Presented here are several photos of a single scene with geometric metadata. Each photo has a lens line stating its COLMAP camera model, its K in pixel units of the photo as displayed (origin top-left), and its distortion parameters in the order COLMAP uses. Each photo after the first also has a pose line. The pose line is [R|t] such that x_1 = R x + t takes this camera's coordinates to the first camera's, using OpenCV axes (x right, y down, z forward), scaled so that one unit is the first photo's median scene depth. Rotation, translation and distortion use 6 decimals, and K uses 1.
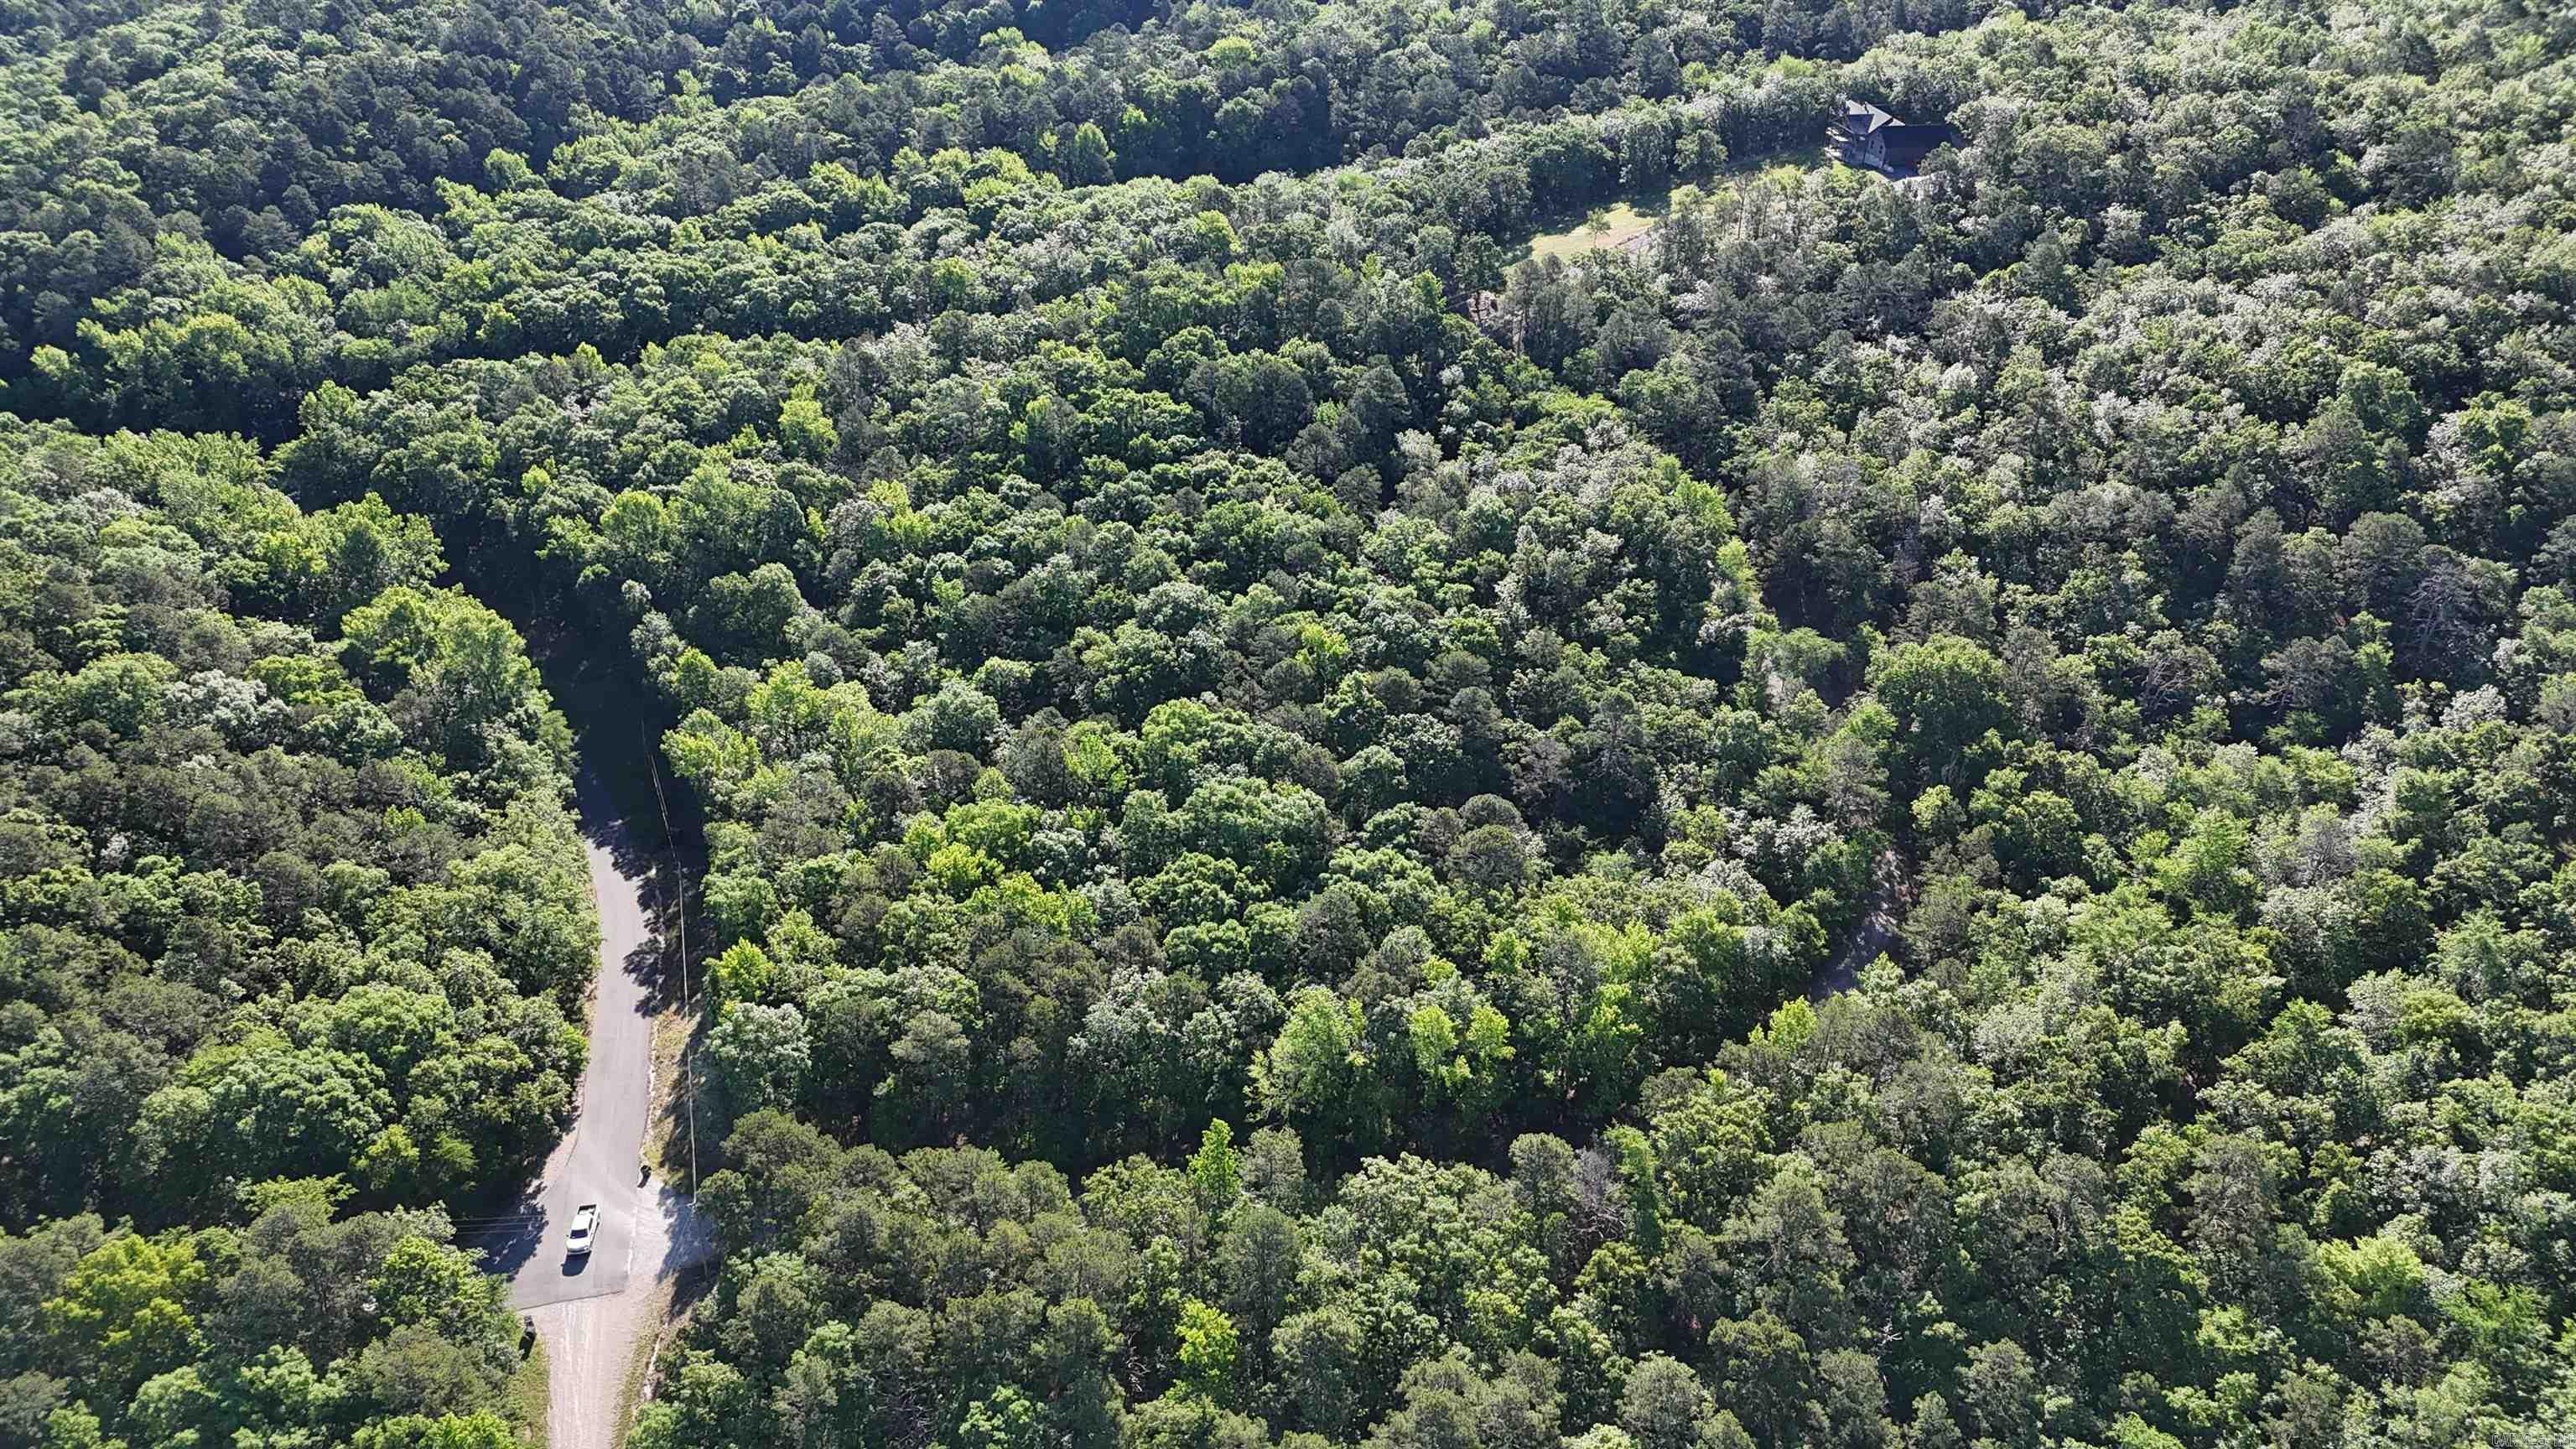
lens RADIAL K [[1877.2, 0, 1288.0], [0, 1877.2, 724.5], [0, 0, 1]] dist [0.092192, -0.091170]
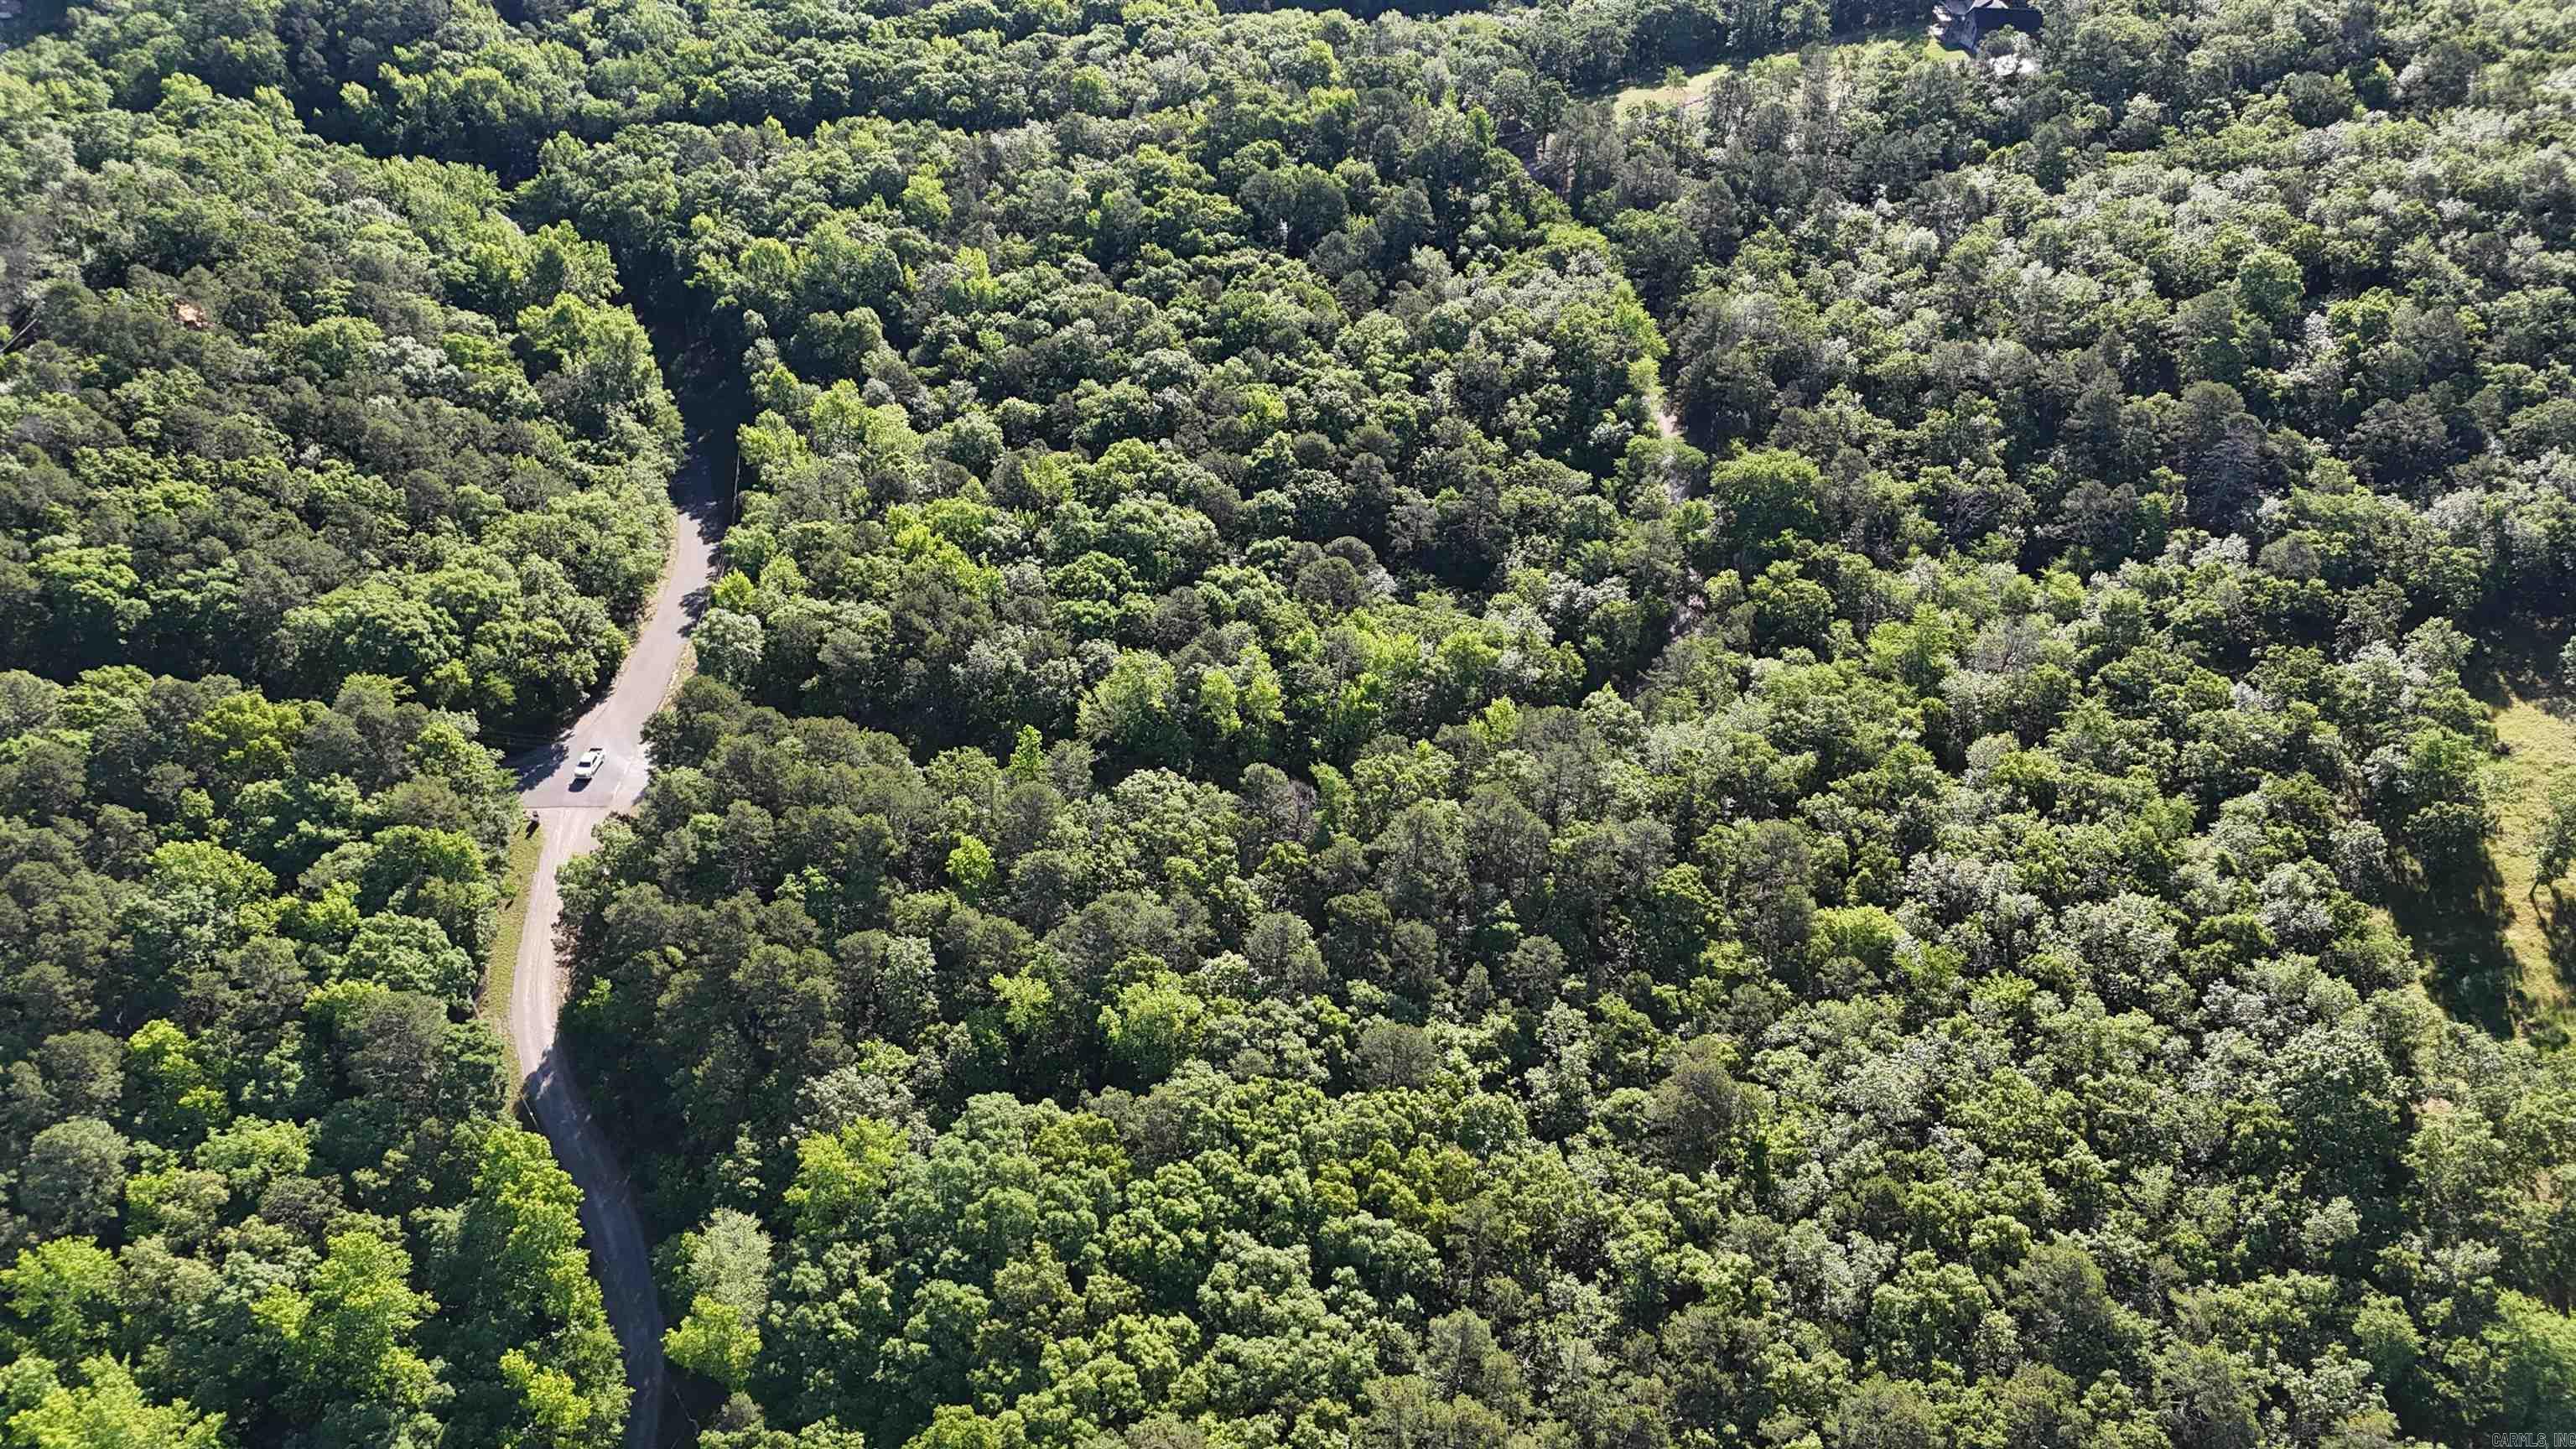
lens RADIAL K [[1877.2, 0, 1288.0], [0, 1877.2, 724.5], [0, 0, 1]] dist [0.092192, -0.091170]
pose [[0.981570, 0.126094, -0.143597, 0.210814], [-0.116177, 0.990355, 0.075504, 0.058560], [0.151733, -0.057430, 0.986752, -0.164964]]
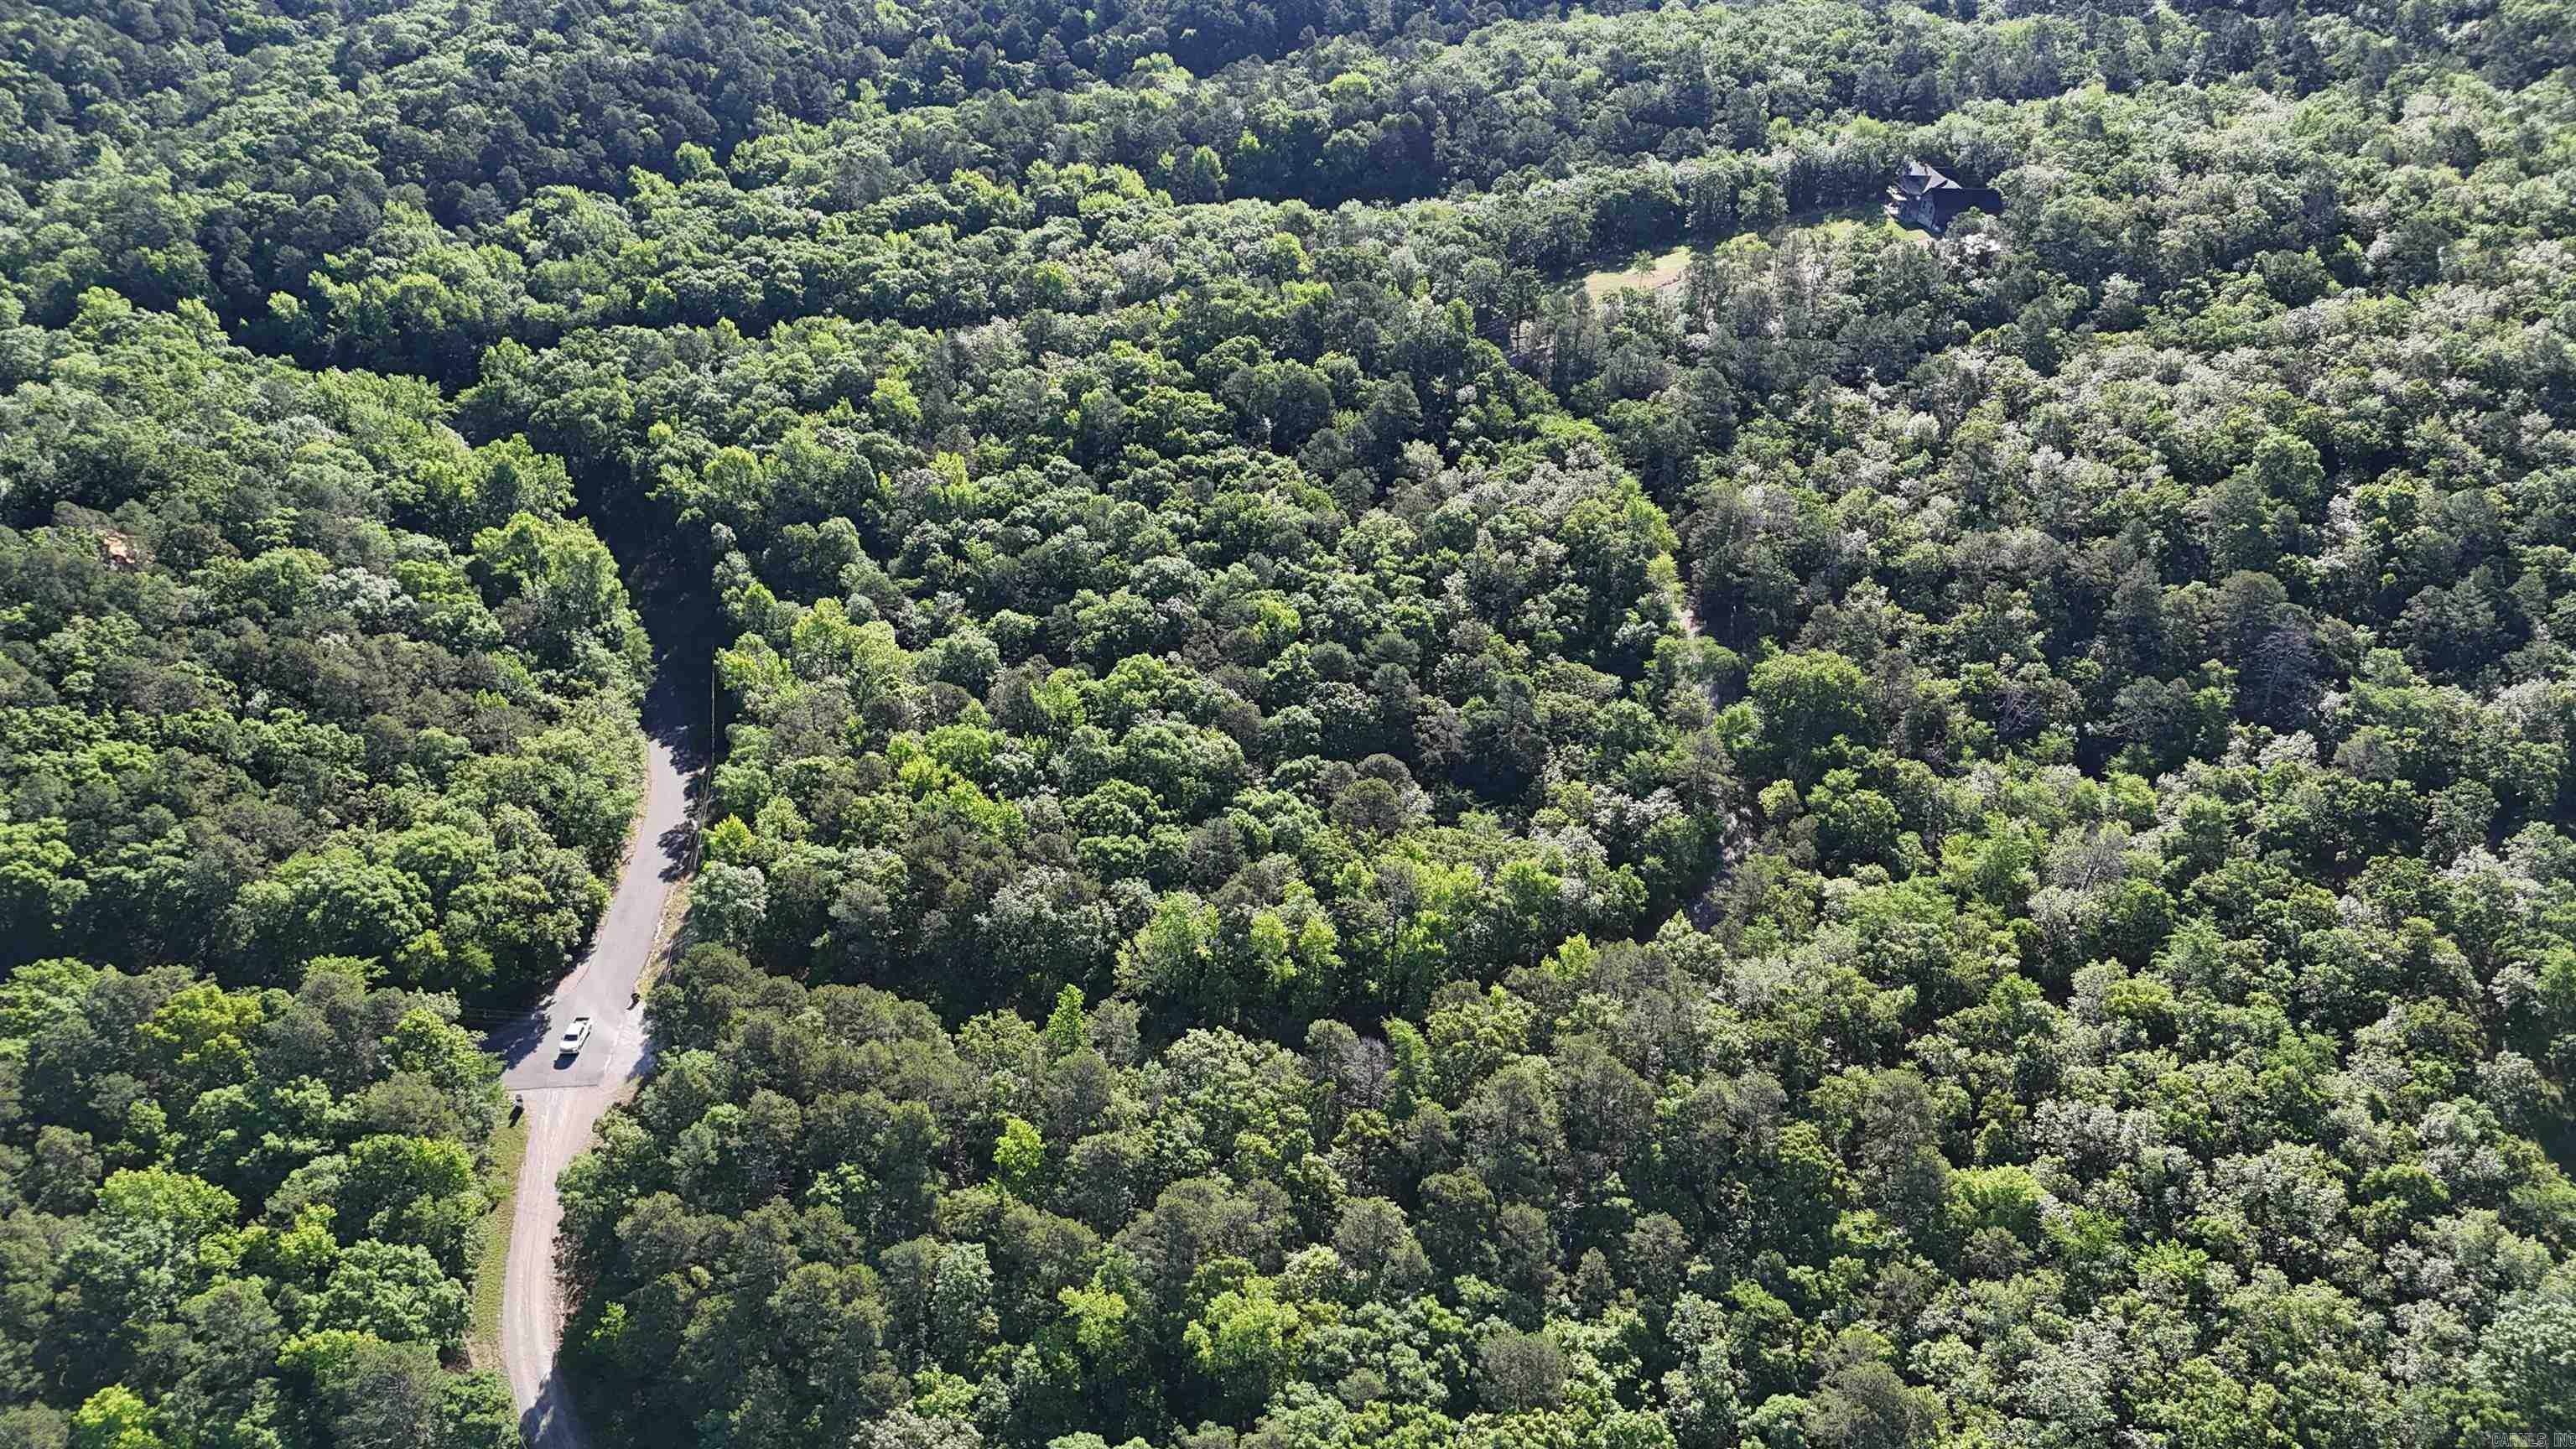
lens RADIAL K [[1877.2, 0, 1288.0], [0, 1877.2, 724.5], [0, 0, 1]] dist [0.092192, -0.091170]
pose [[0.991126, 0.082991, -0.103831, 0.137218], [-0.083970, 0.996455, -0.005090, 0.024893], [0.103041, 0.013764, 0.994582, -0.118705]]
